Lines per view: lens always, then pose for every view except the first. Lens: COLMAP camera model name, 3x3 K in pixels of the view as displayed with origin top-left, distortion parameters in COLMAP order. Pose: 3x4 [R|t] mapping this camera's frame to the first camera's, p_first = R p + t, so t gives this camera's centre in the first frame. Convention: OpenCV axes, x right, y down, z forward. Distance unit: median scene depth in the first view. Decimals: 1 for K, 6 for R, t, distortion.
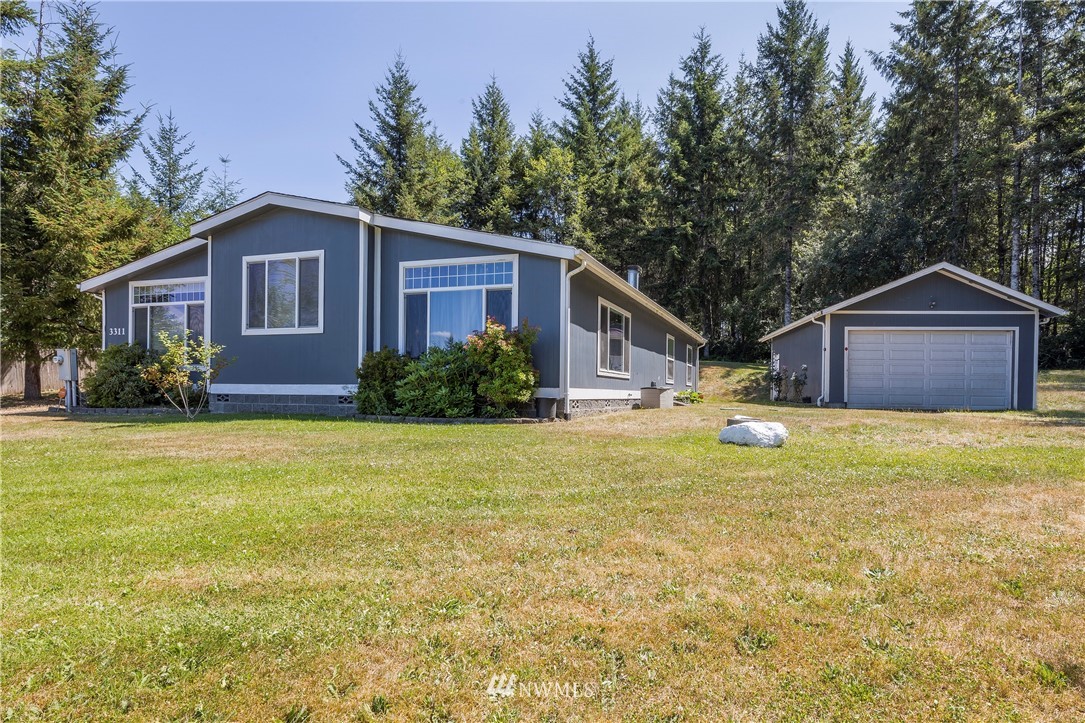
lens RADIAL K [[558.1, 0, 605.5], [0, 558.1, 396.3], [0, 0, 1]] dist [-0.000262, 0.000045]
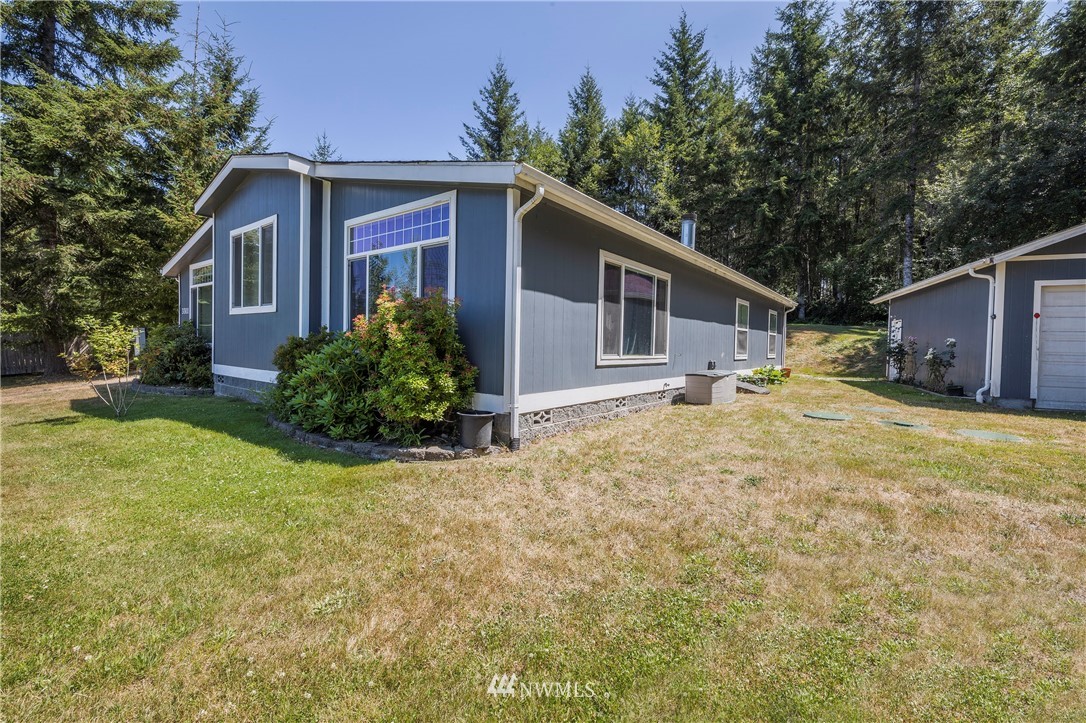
lens RADIAL K [[452.3, 0, 540.8], [0, 452.3, 356.3], [0, 0, 1]] dist [-0.000991, 0.000179]
pose [[0.938857, 0.017639, -0.343855, 0.035339], [-0.011967, 0.999755, 0.018610, -0.018674], [0.344099, -0.013357, 0.938838, 0.144776]]
